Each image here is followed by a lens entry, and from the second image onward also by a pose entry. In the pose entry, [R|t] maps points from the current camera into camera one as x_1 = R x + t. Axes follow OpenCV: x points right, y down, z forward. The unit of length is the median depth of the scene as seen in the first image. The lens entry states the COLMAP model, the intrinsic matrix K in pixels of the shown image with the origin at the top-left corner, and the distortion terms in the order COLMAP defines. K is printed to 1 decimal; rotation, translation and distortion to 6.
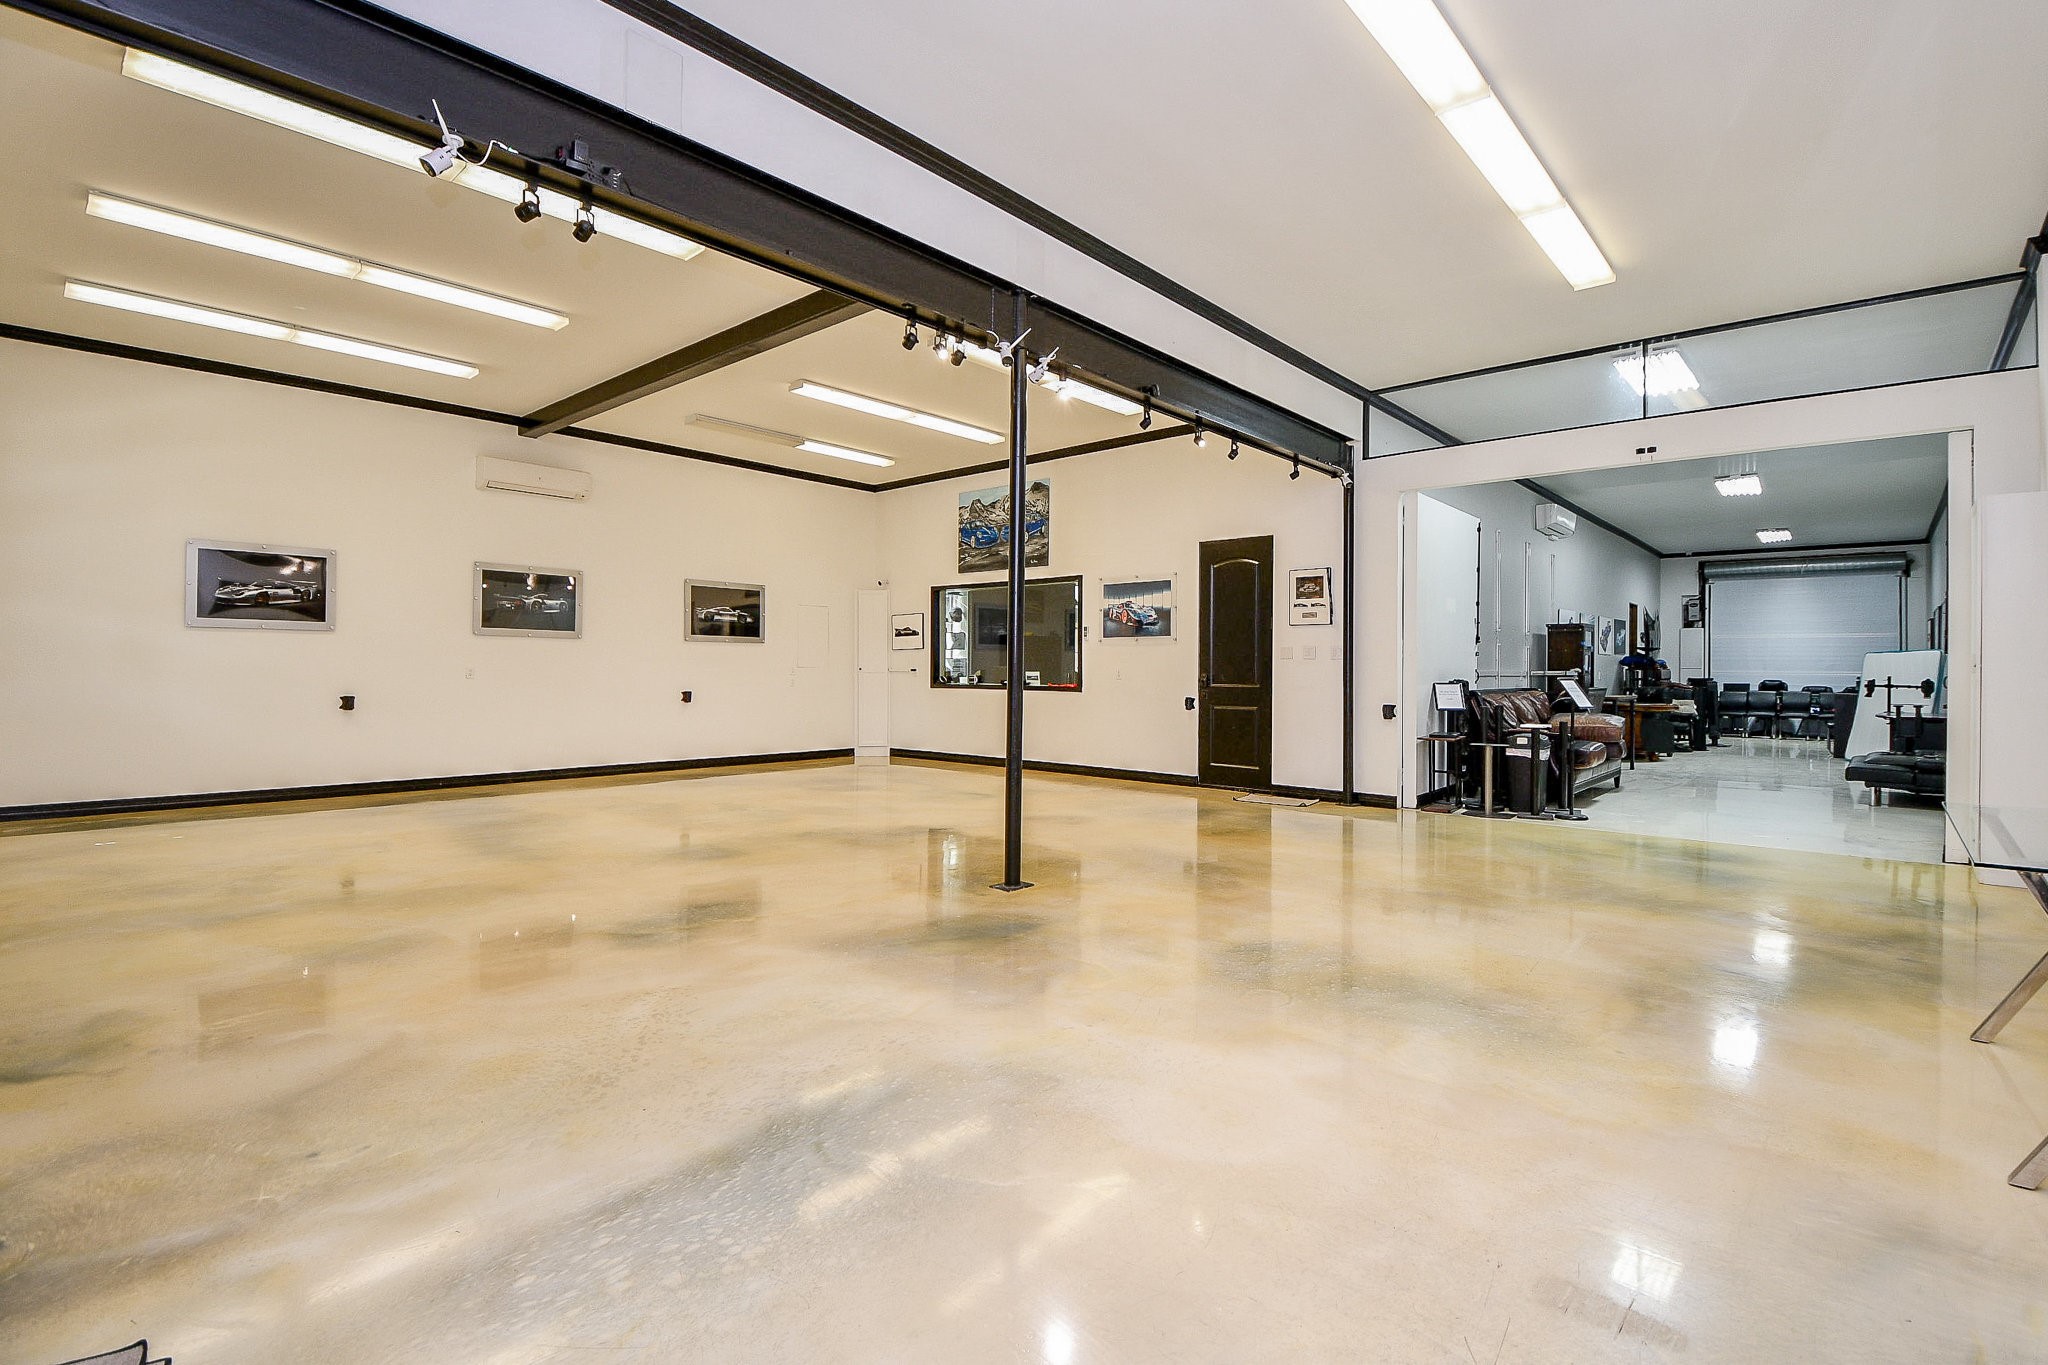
lens RADIAL K [[937.8, 0, 1018.4], [0, 937.8, 659.7], [0, 0, 1]] dist [0.021198, -0.031176]
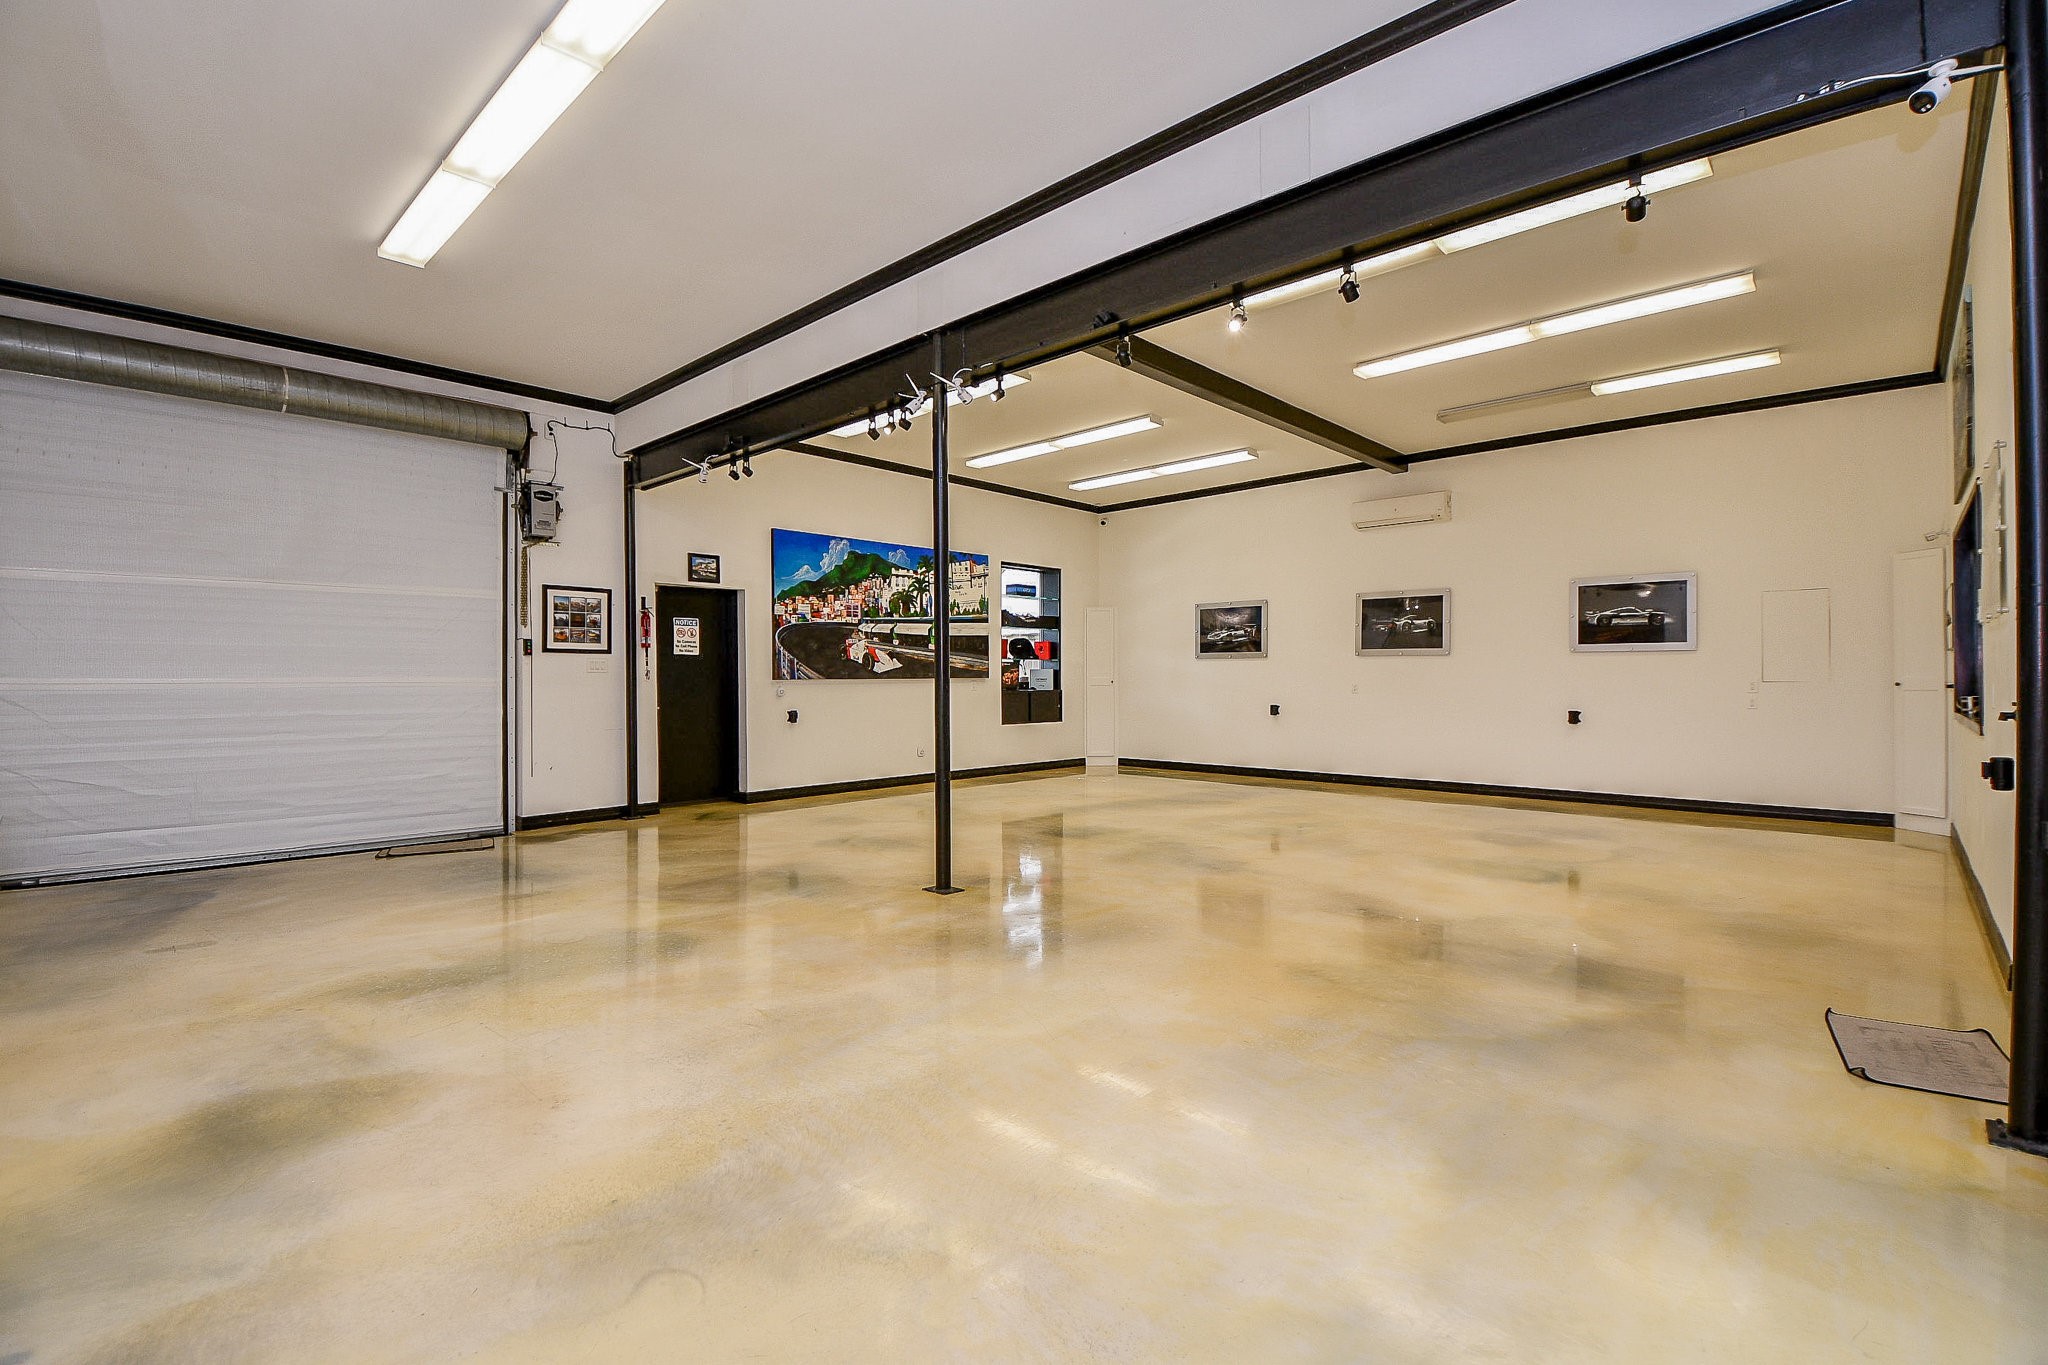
lens RADIAL K [[905.7, 0, 1029.5], [0, 905.7, 662.5], [0, 0, 1]] dist [0.000459, -0.026044]
pose [[-0.024886, -0.027467, -0.999313, 0.544313], [0.008529, 0.999580, -0.027686, 0.009057], [0.999654, -0.009213, -0.024641, 0.599277]]
